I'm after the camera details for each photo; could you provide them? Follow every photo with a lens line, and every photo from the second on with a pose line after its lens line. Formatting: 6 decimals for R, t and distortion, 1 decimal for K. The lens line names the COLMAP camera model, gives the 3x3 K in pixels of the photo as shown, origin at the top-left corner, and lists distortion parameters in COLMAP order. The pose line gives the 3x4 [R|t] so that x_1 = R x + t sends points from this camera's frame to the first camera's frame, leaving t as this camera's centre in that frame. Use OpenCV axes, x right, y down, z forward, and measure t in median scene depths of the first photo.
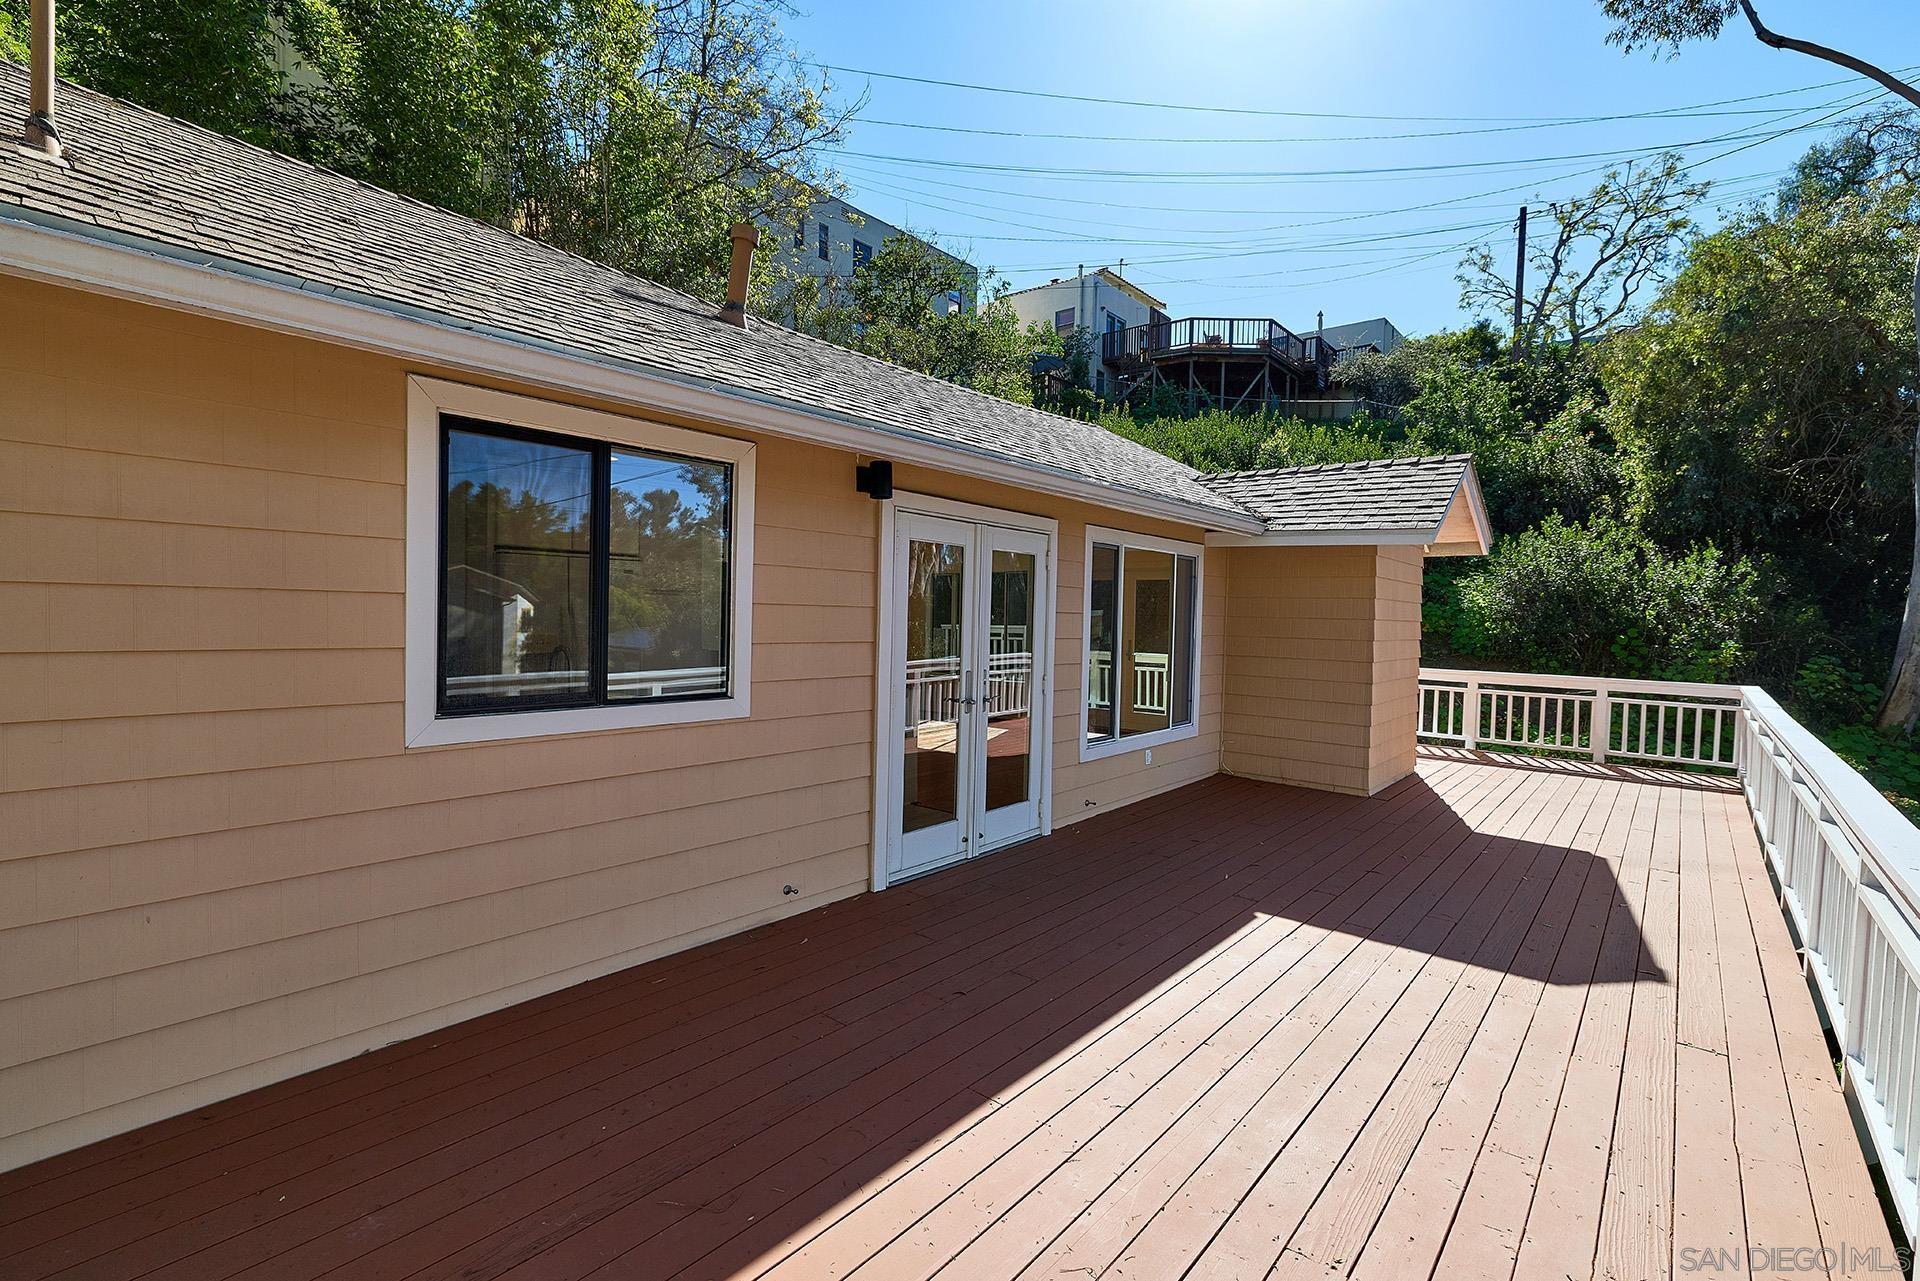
lens RADIAL K [[855.3, 0, 960.0], [0, 855.3, 640.5], [0, 0, 1]] dist [-0.001111, 0.000081]
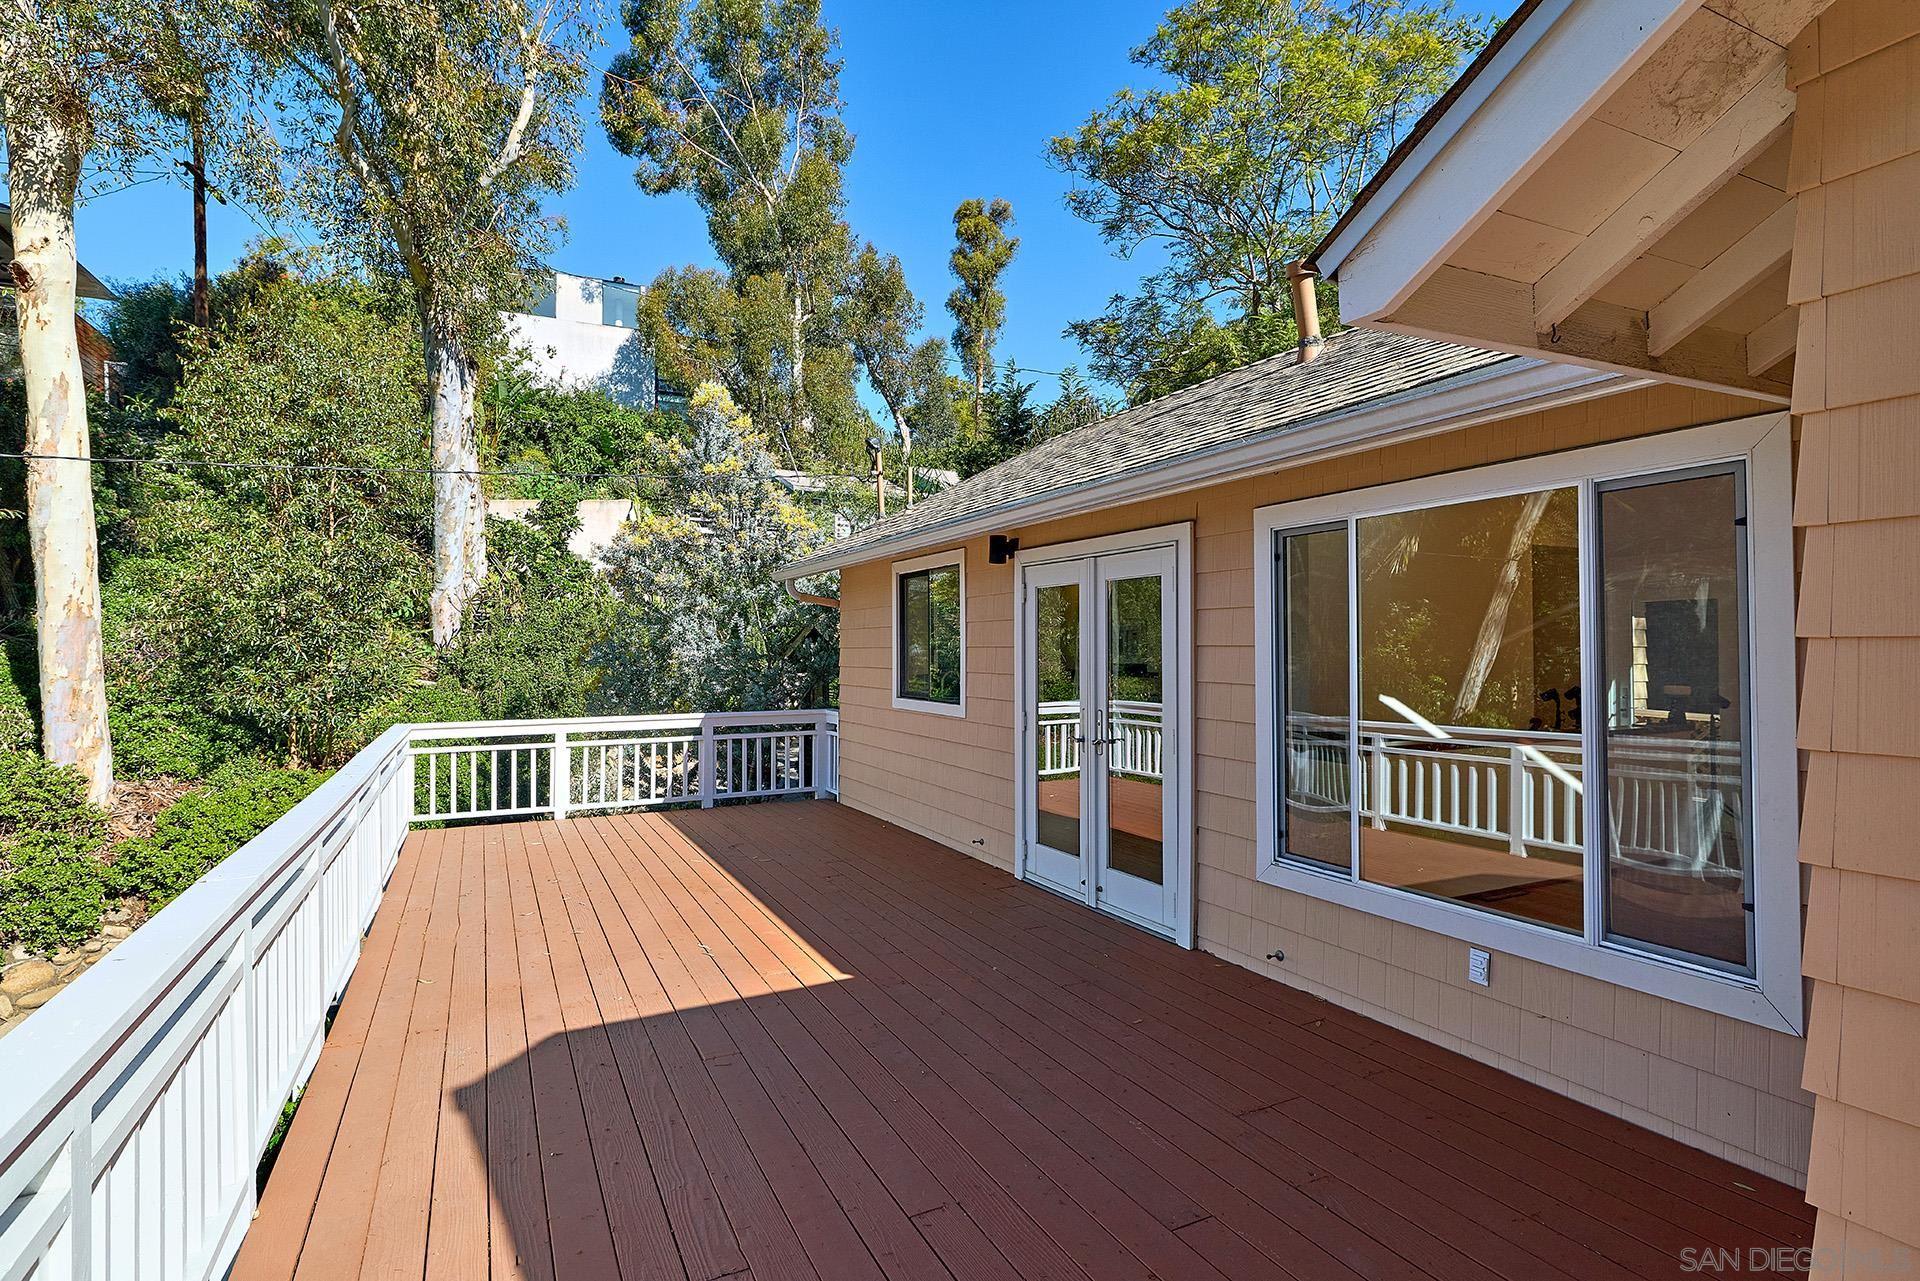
lens RADIAL K [[954.9, 0, 949.2], [0, 954.9, 639.5], [0, 0, 1]] dist [0.001862, -0.000237]
pose [[-0.401643, -0.029851, -0.915309, 1.197105], [-0.035804, 0.999216, -0.016877, -0.021874], [0.915096, 0.025993, -0.402397, 1.442925]]
